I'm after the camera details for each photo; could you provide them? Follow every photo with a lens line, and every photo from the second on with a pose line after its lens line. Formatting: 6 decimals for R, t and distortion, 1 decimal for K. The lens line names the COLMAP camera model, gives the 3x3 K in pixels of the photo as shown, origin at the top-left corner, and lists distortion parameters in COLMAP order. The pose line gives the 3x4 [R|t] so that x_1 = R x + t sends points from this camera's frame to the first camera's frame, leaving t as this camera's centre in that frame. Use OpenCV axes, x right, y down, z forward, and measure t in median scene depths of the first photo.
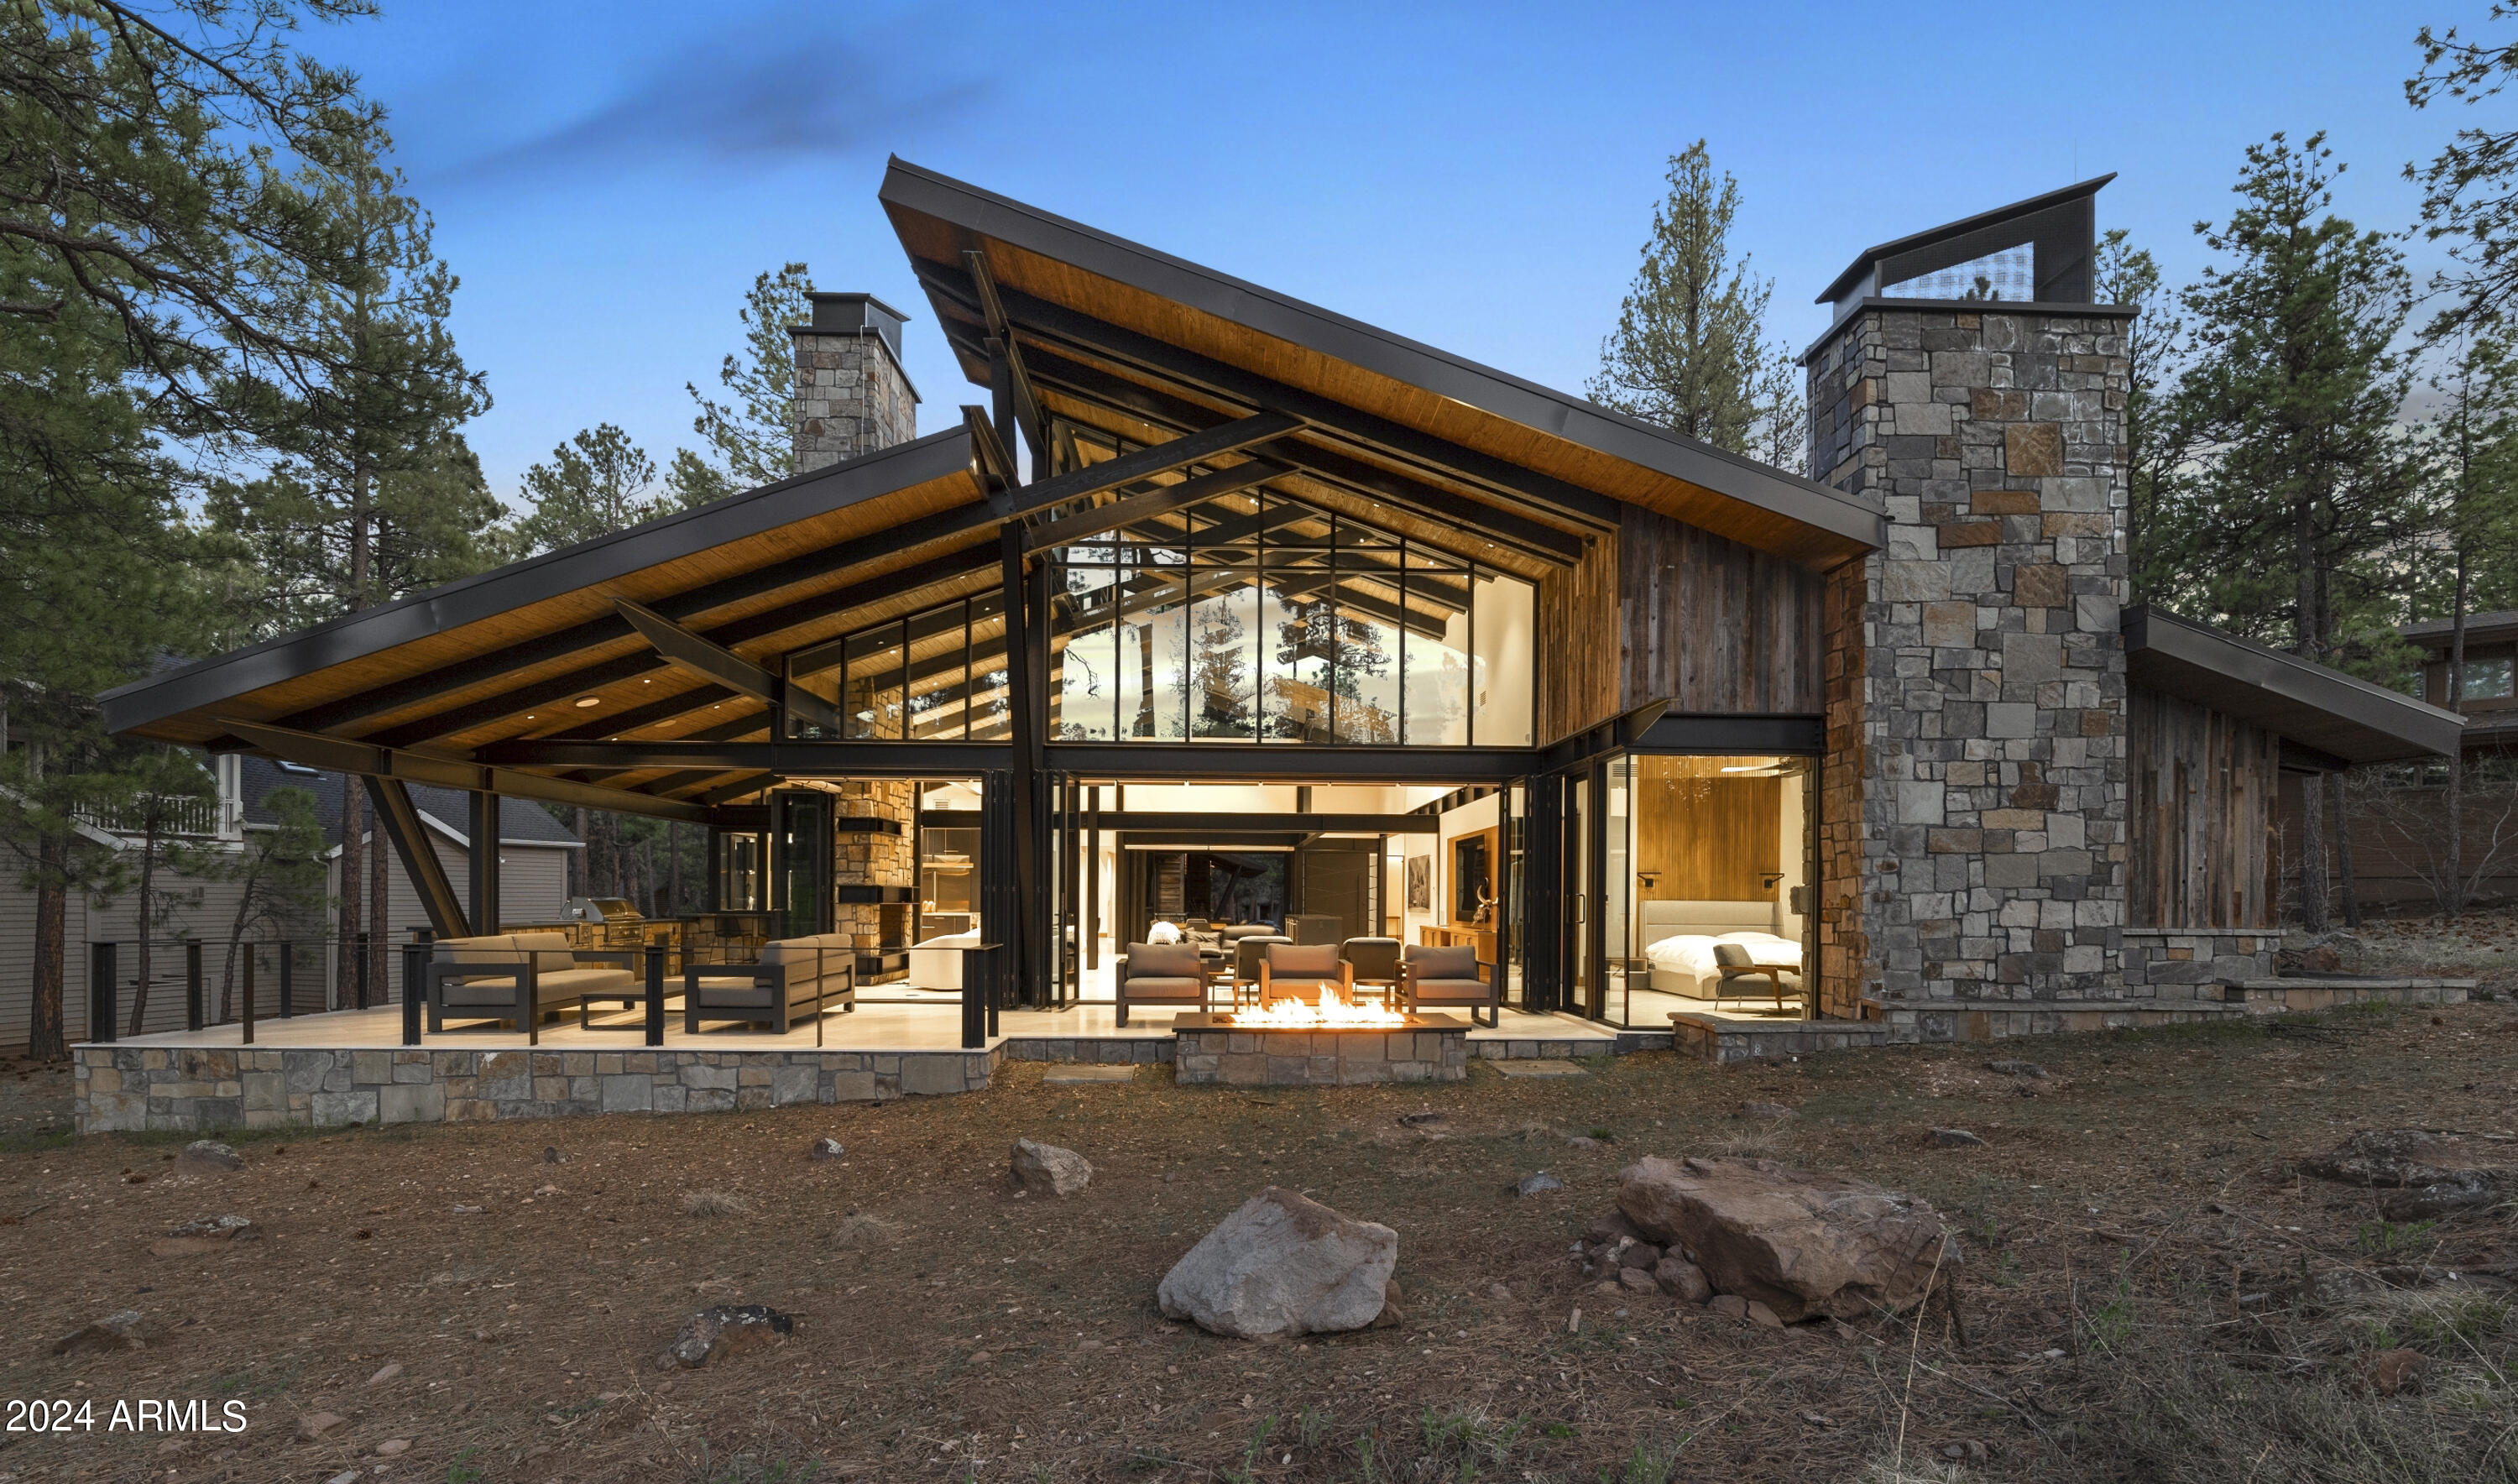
lens RADIAL K [[1129.6, 0, 1214.2], [0, 1129.6, 898.5], [0, 0, 1]] dist [-0.010471, 0.000346]
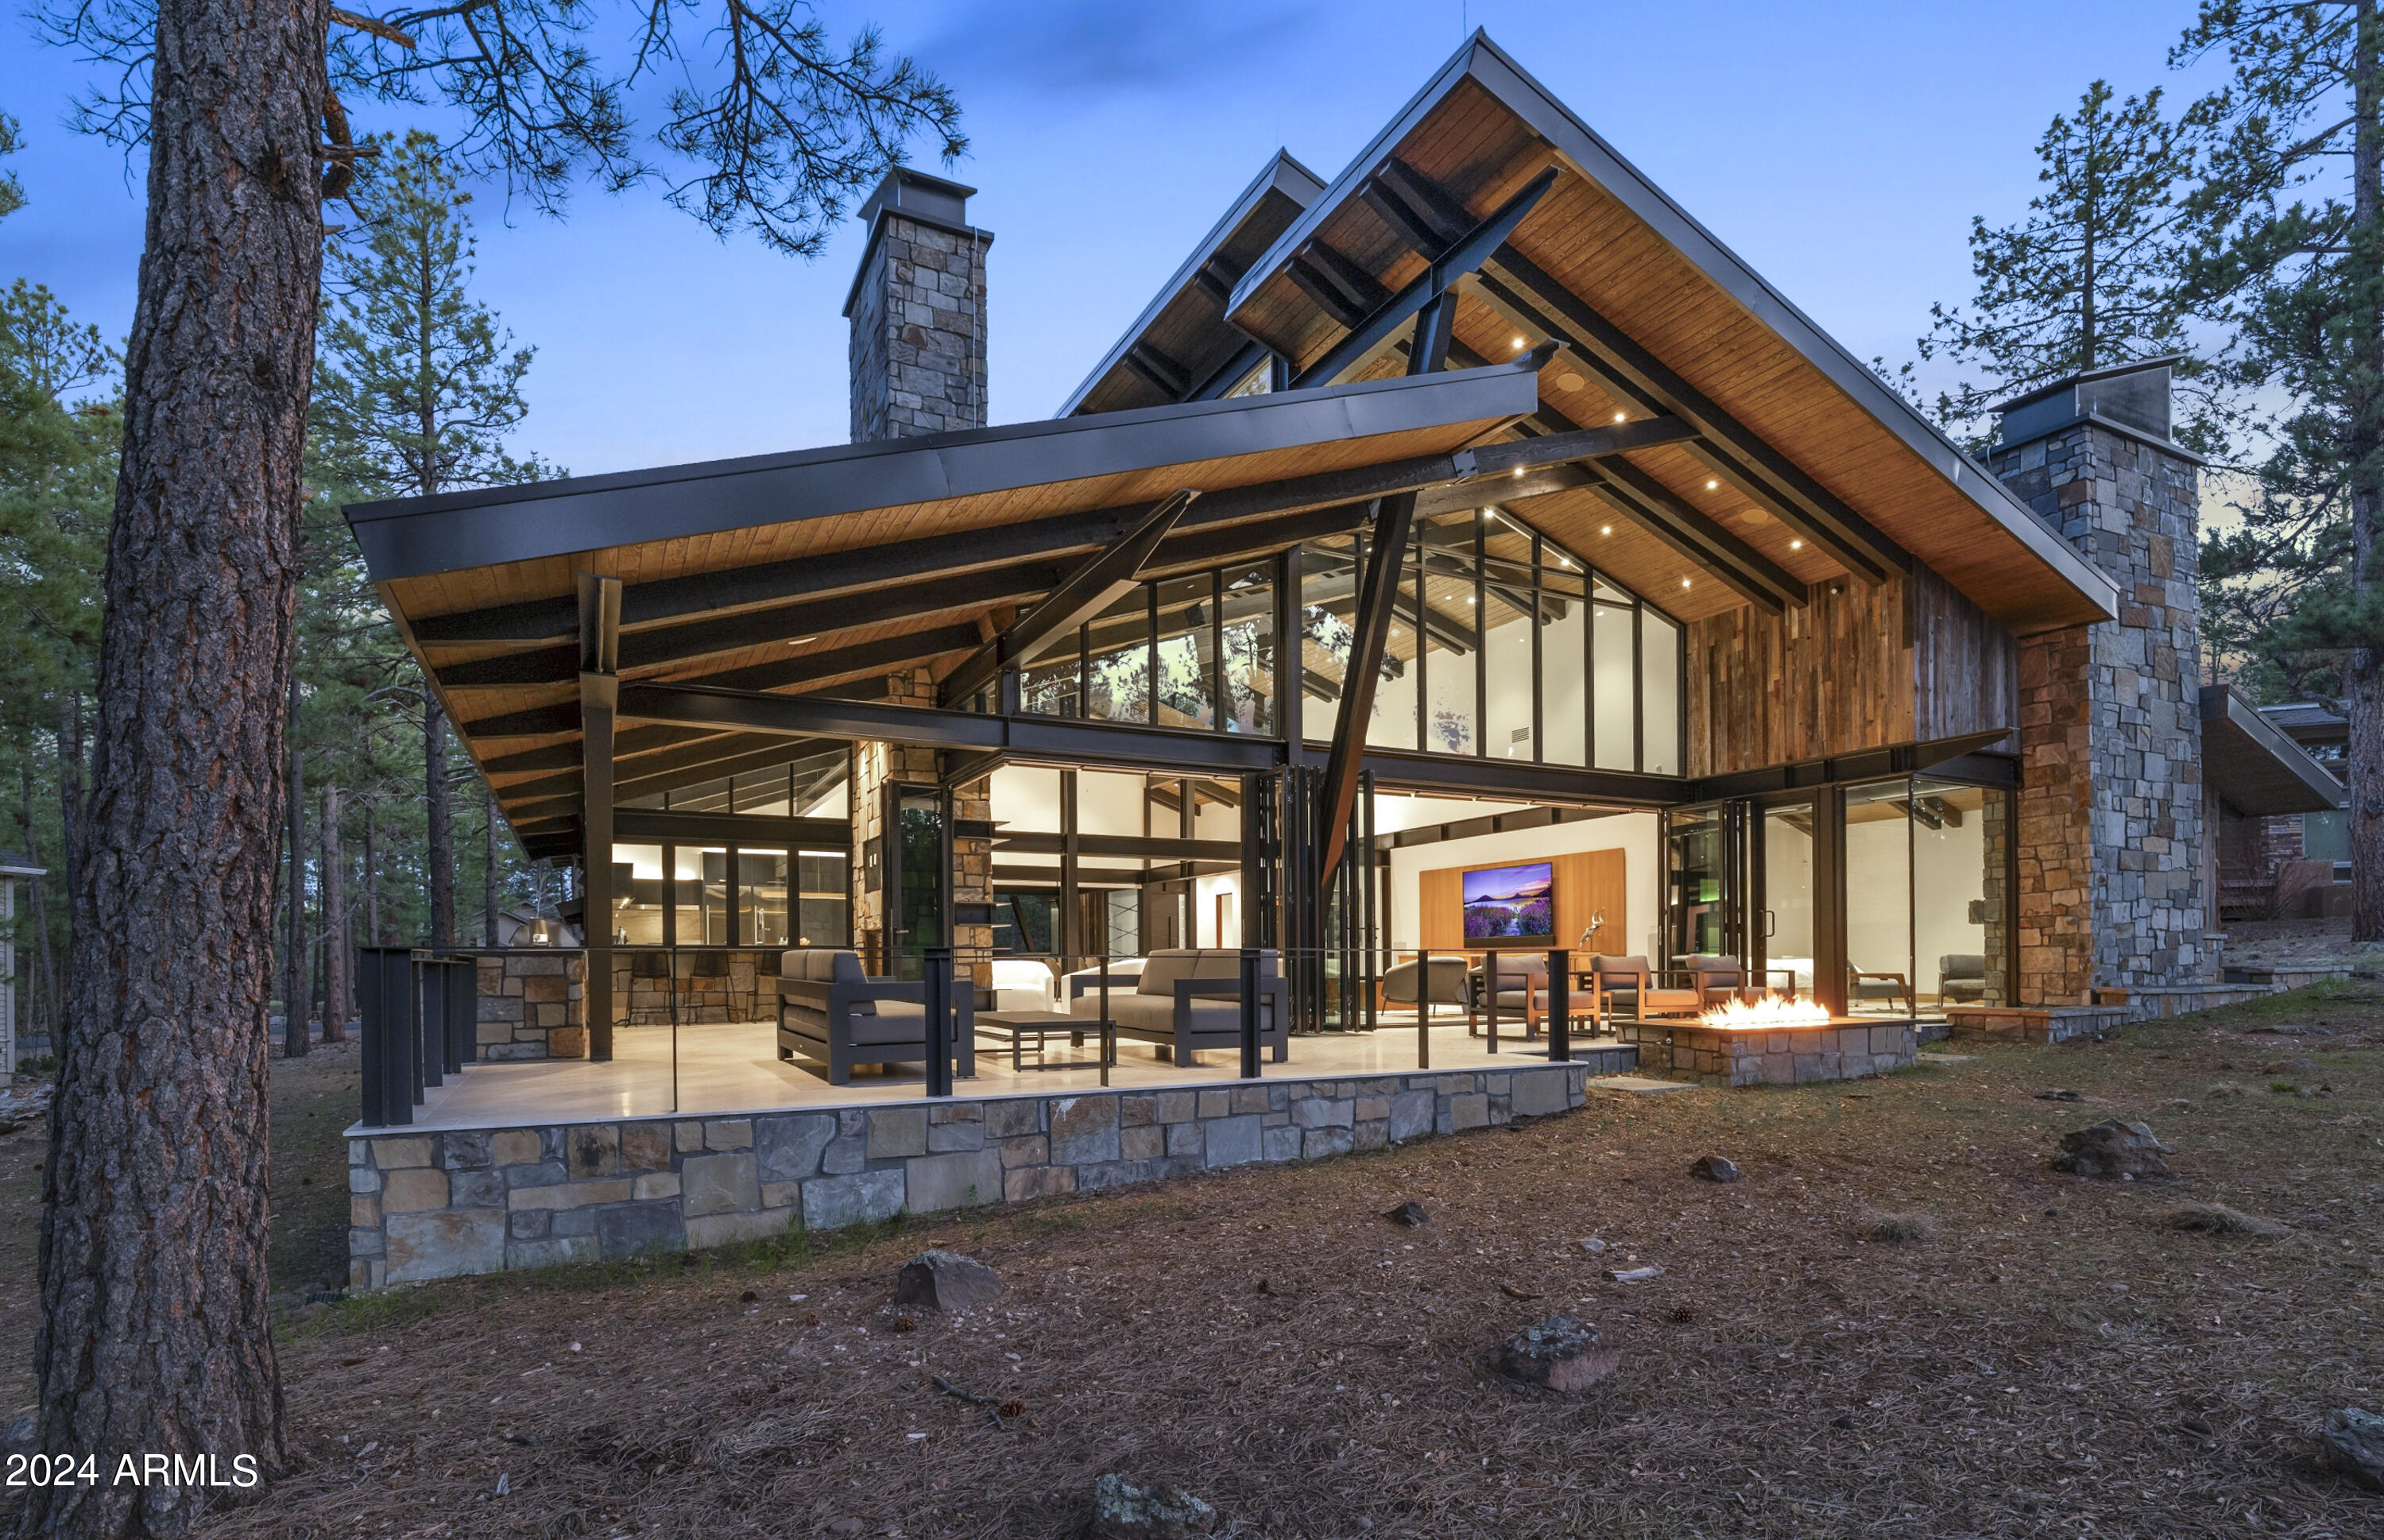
lens RADIAL K [[1118.6, 0, 1135.2], [0, 1118.6, 960.6], [0, 0, 1]] dist [-0.003634, 0.000684]
pose [[0.910497, -0.009643, 0.413403, -0.867351], [0.009684, 0.999951, 0.001995, 0.046854], [-0.413402, 0.002187, 0.910546, 0.326223]]
